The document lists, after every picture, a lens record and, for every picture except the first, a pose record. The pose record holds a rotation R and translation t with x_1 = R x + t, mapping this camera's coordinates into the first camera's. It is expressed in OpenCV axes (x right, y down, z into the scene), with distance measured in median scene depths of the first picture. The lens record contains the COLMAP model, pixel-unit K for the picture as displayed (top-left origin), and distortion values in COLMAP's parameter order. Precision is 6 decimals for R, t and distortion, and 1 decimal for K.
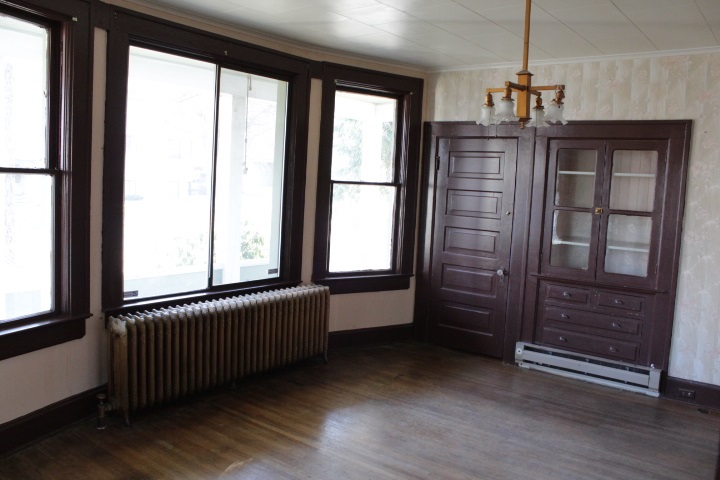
lens RADIAL K [[602.1, 0, 360.0], [0, 602.1, 240.0], [0, 0, 1]] dist [-0.171879, 0.173199]
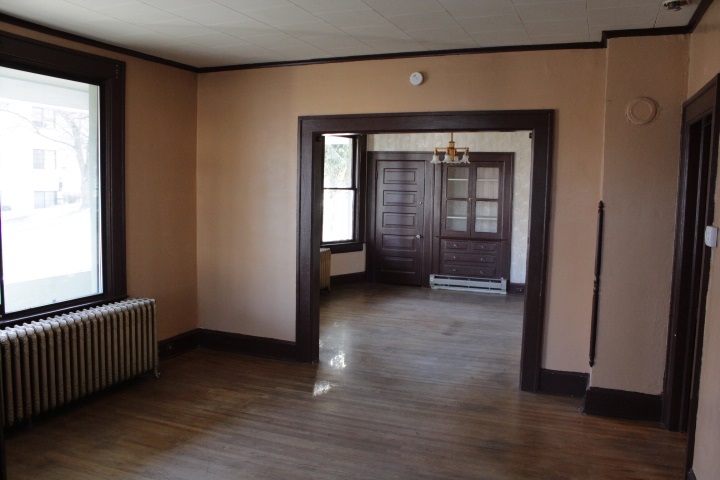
lens RADIAL K [[602.1, 0, 360.0], [0, 602.1, 240.0], [0, 0, 1]] dist [-0.171879, 0.173199]
pose [[0.957836, -0.050648, 0.282816, -0.481821], [0.052768, 0.998607, 0.000123, 0.060981], [-0.282428, 0.014805, 0.959174, -0.737122]]
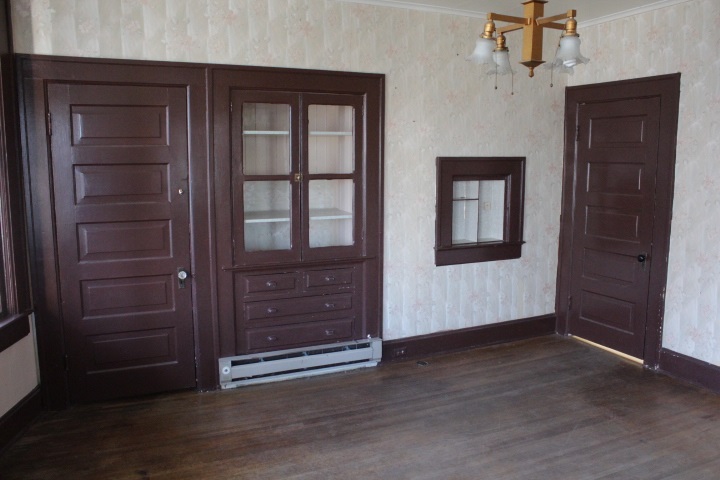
lens RADIAL K [[602.1, 0, 360.0], [0, 602.1, 240.0], [0, 0, 1]] dist [-0.171879, 0.173199]
pose [[0.465944, -0.167607, 0.868794, -0.306910], [0.107202, 0.985355, 0.132601, -0.065023], [-0.878296, 0.031352, 0.477089, 0.514625]]
